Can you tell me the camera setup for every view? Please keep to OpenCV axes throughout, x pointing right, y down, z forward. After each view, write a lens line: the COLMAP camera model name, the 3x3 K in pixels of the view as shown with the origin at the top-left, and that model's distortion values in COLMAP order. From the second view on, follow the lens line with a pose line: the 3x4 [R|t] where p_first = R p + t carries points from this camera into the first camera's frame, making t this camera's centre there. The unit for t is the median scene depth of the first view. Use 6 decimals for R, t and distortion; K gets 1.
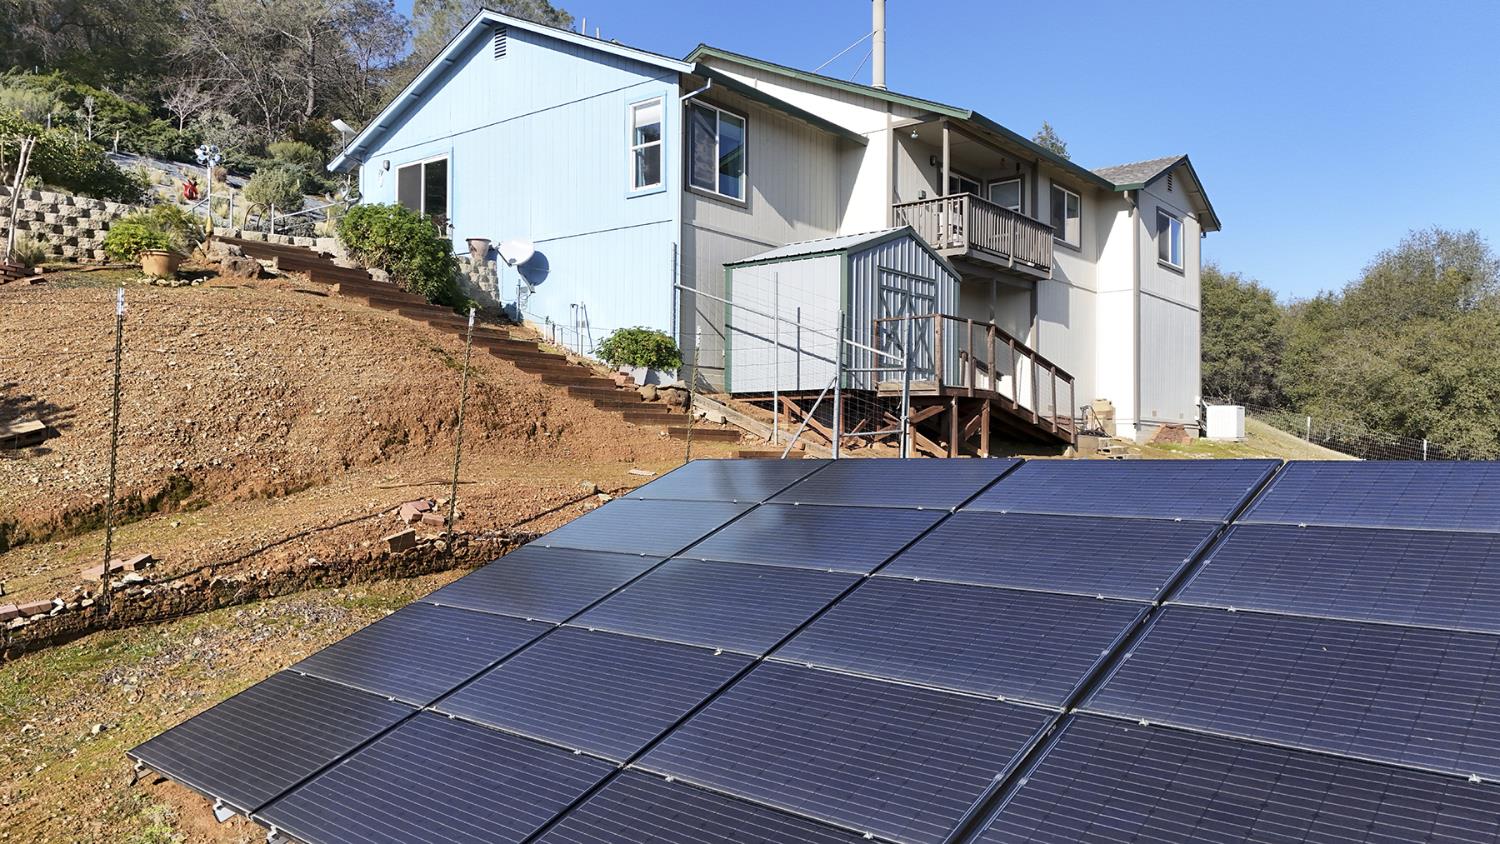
lens RADIAL K [[1058.6, 0, 753.7], [0, 1058.6, 426.9], [0, 0, 1]] dist [0.090539, -0.086004]
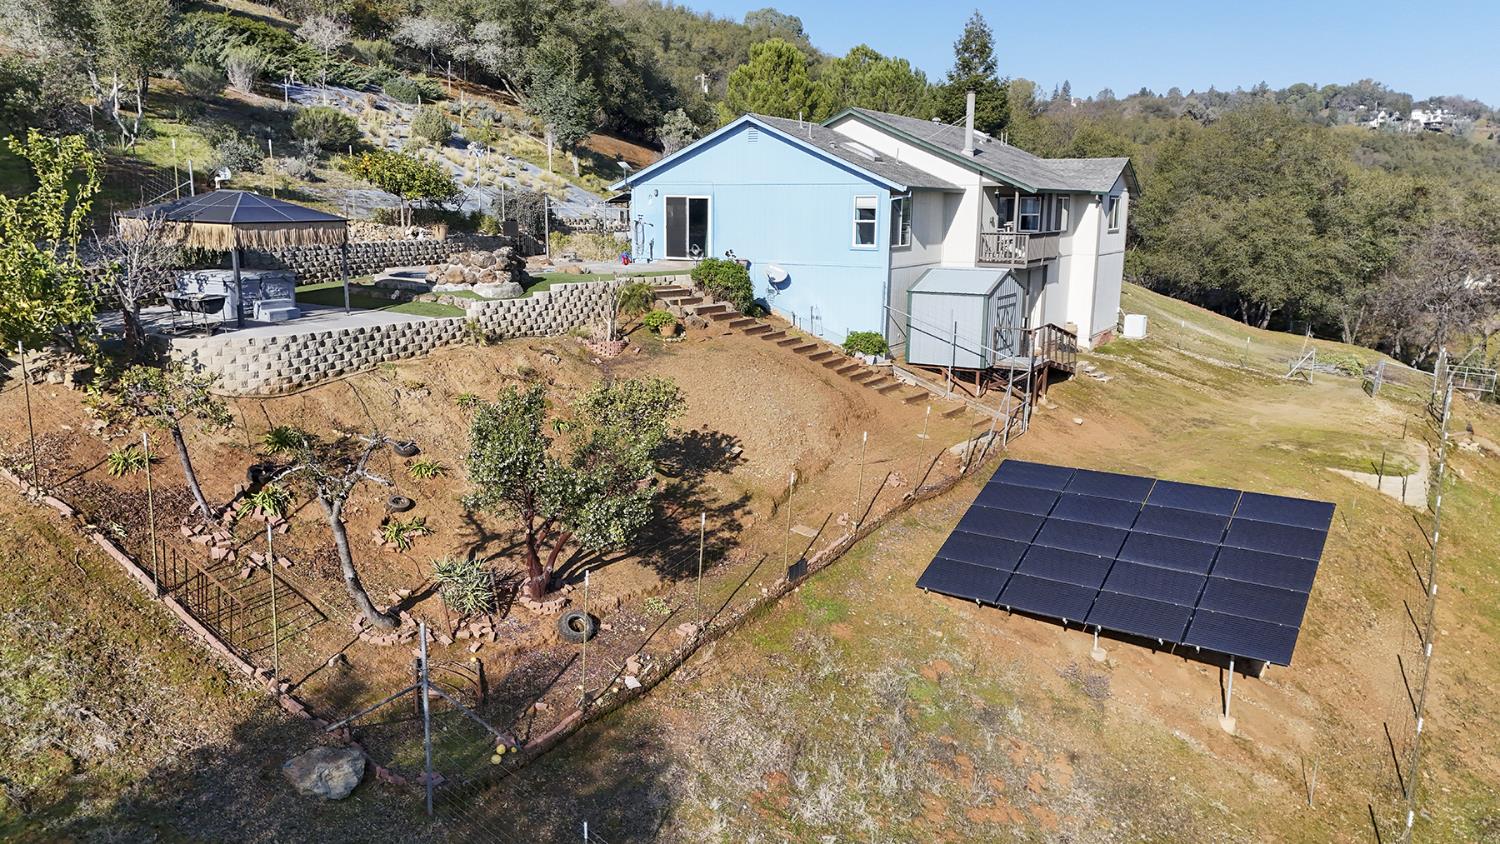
lens RADIAL K [[1058.6, 0, 753.7], [0, 1058.6, 426.9], [0, 0, 1]] dist [0.090539, -0.086004]
pose [[0.987843, -0.030992, 0.152333, -0.548728], [-0.004702, 0.973521, 0.228550, -0.329206], [-0.155382, -0.226488, 0.961540, -0.707717]]
